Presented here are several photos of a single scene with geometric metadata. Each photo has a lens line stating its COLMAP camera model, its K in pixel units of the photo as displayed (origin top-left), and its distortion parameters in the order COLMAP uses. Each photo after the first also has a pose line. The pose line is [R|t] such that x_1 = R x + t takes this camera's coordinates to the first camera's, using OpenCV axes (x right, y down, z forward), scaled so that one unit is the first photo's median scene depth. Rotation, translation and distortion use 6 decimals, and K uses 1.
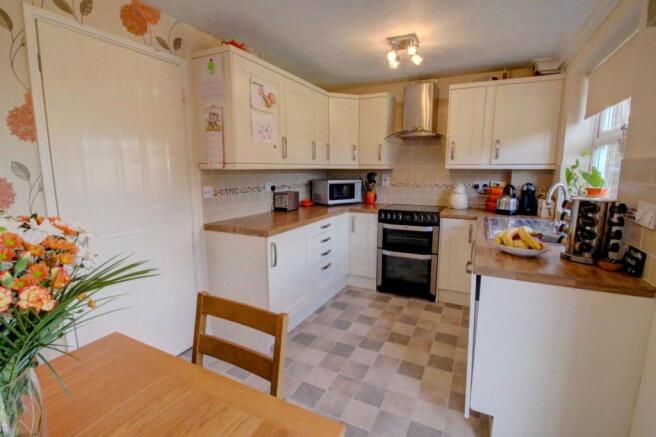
lens RADIAL K [[309.4, 0, 328.4], [0, 309.4, 215.8], [0, 0, 1]] dist [-0.001567, -0.000351]
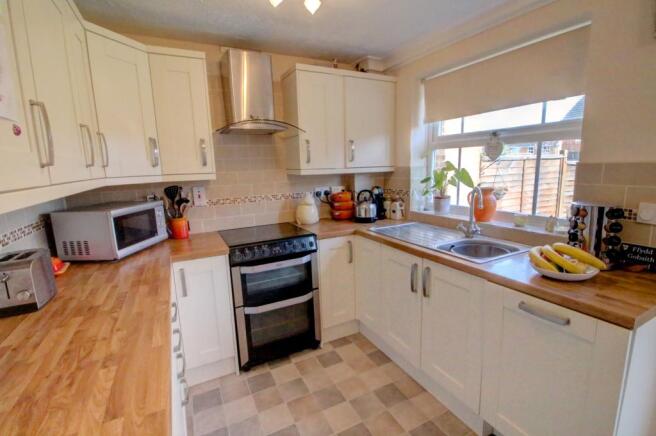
lens RADIAL K [[309.4, 0, 328.8], [0, 309.4, 218.6], [0, 0, 1]] dist [-0.001567, -0.000351]
pose [[0.590450, -0.157535, 0.791550, -0.195193], [0.152501, 0.984875, 0.082253, -0.096197], [-0.792536, 0.072146, 0.605543, 0.476743]]
